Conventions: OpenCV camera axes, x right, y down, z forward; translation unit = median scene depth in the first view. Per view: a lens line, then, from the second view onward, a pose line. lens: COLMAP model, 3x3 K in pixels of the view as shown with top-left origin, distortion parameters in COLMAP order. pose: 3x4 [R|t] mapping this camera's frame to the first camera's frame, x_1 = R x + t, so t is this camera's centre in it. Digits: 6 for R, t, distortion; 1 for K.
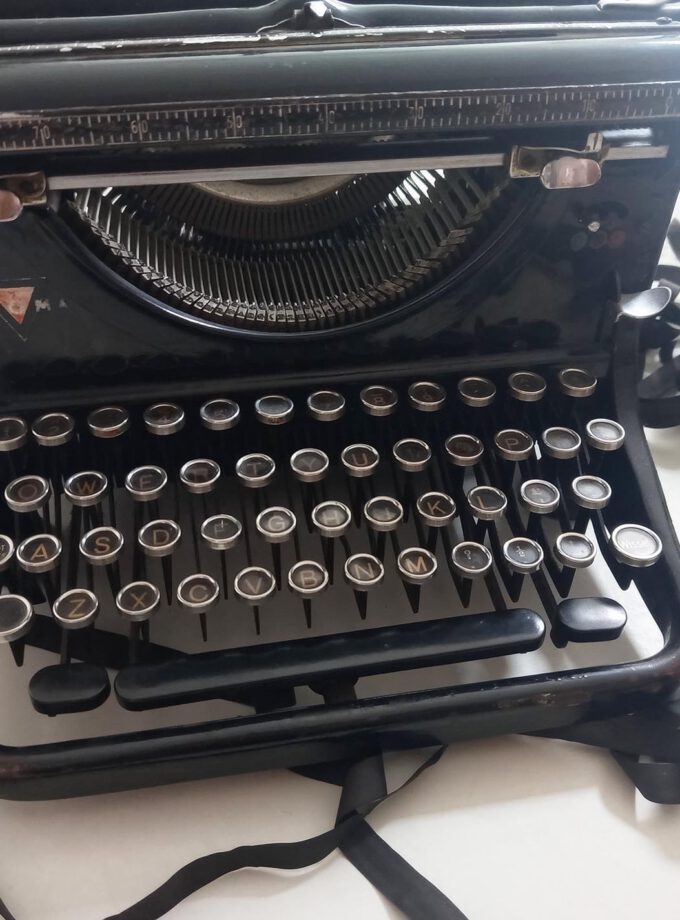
lens RADIAL K [[841.7, 0, 336.8], [0, 841.7, 479.9], [0, 0, 1]] dist [0.010426, -0.000520]
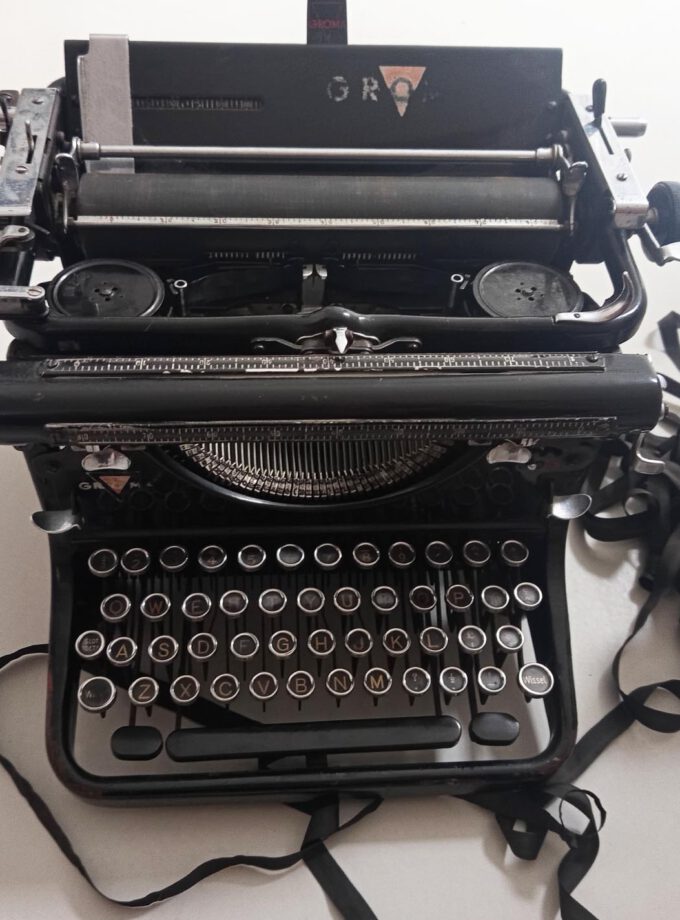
lens RADIAL K [[844.1, 0, 328.3], [0, 844.1, 461.6], [0, 0, 1]] dist [0.004012, -0.012085]
pose [[0.992727, 0.110270, -0.048316, 0.040680], [-0.101670, 0.982814, 0.154077, -0.489090], [0.064476, -0.148044, 0.986877, -0.377650]]
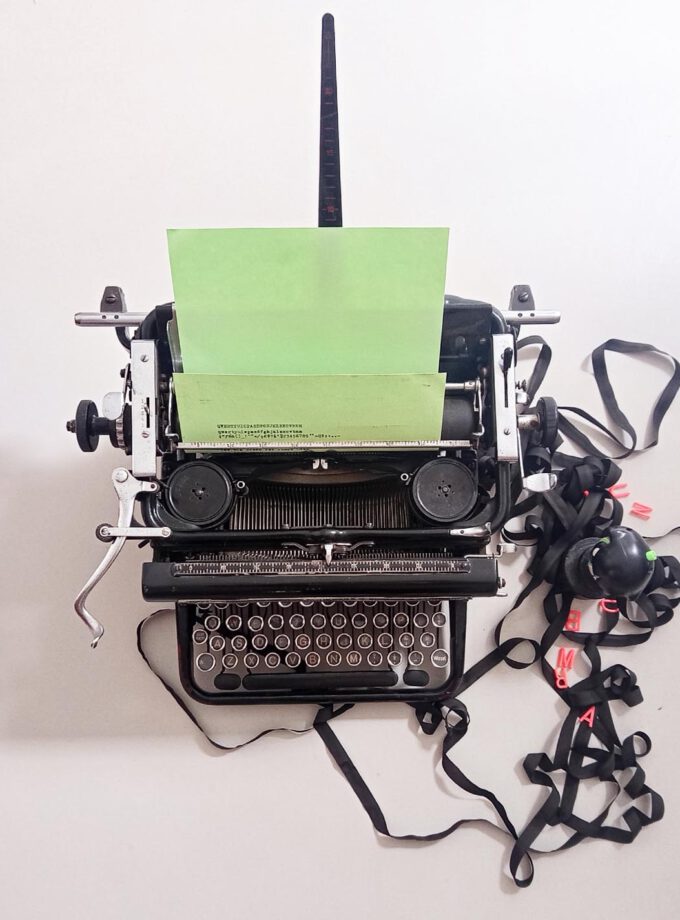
lens RADIAL K [[841.7, 0, 336.8], [0, 841.7, 479.9], [0, 0, 1]] dist [0.010426, -0.000520]
pose [[0.986867, 0.156408, -0.040382, 0.061852], [-0.102499, 0.799523, 0.591826, -1.954972], [0.124853, -0.579914, 0.805054, -0.846787]]
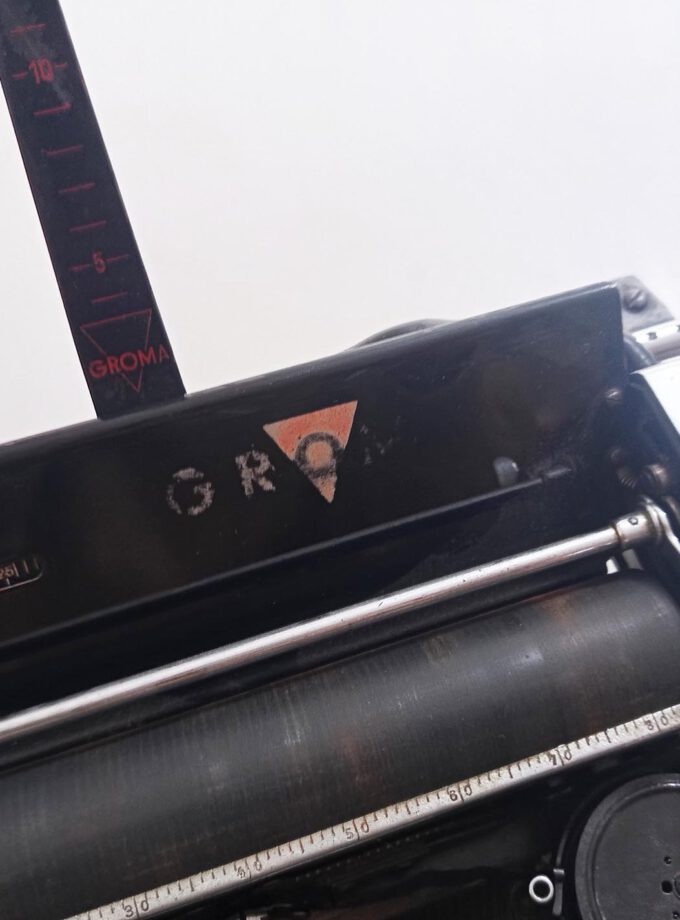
lens RADIAL K [[841.7, 0, 336.8], [0, 841.7, 479.9], [0, 0, 1]] dist [0.010426, -0.000520]
pose [[0.989606, -0.137999, 0.040458, 0.007055], [0.119343, 0.945053, 0.304355, -1.131190], [-0.080236, -0.296363, 0.951699, 0.532622]]
